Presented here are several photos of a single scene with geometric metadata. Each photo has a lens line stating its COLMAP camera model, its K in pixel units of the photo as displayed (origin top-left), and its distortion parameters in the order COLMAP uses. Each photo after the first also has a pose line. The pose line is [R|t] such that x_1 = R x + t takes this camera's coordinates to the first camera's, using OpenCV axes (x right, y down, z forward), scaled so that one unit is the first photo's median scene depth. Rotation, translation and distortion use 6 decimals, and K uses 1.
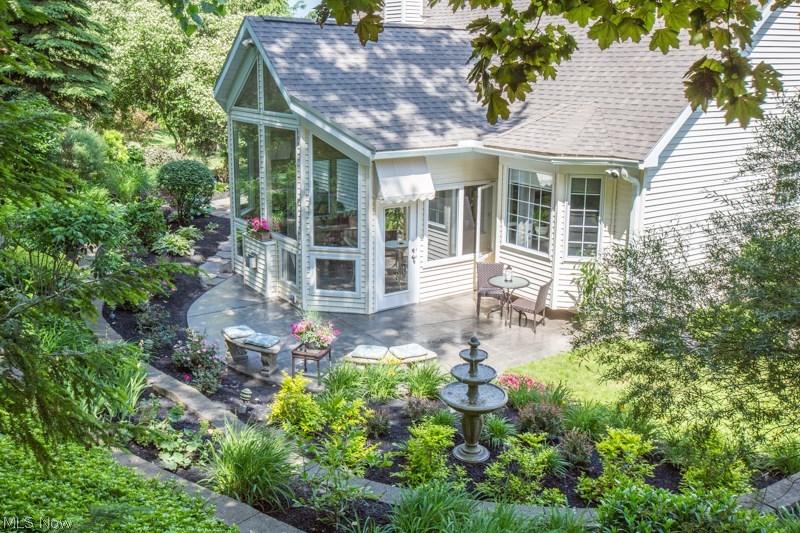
lens RADIAL K [[789.6, 0, 400.0], [0, 789.6, 266.5], [0, 0, 1]] dist [0.021951, 0.002936]
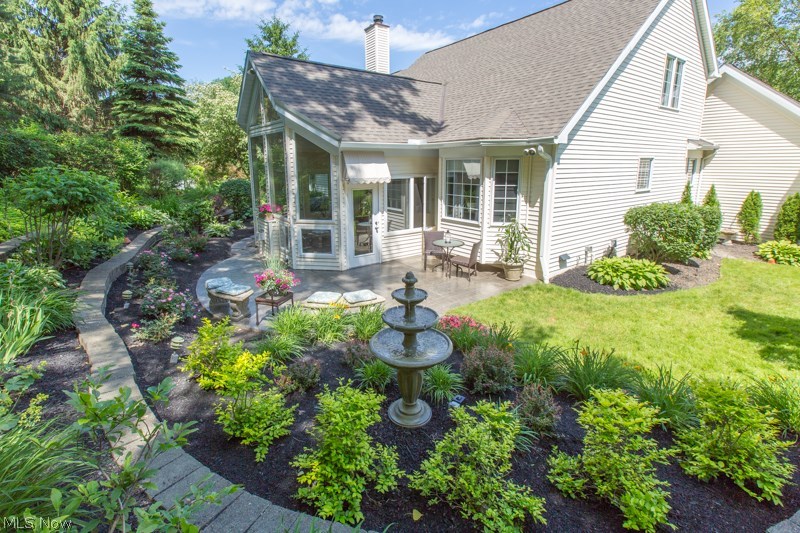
lens RADIAL K [[375.8, 0, 400.0], [0, 375.8, 266.5], [0, 0, 1]] dist [-0.001012, -0.000011]
pose [[0.999700, -0.018199, 0.016388, 0.048605], [0.017987, 0.999754, 0.012968, 0.048697], [-0.016620, -0.012669, 0.999782, 0.387469]]
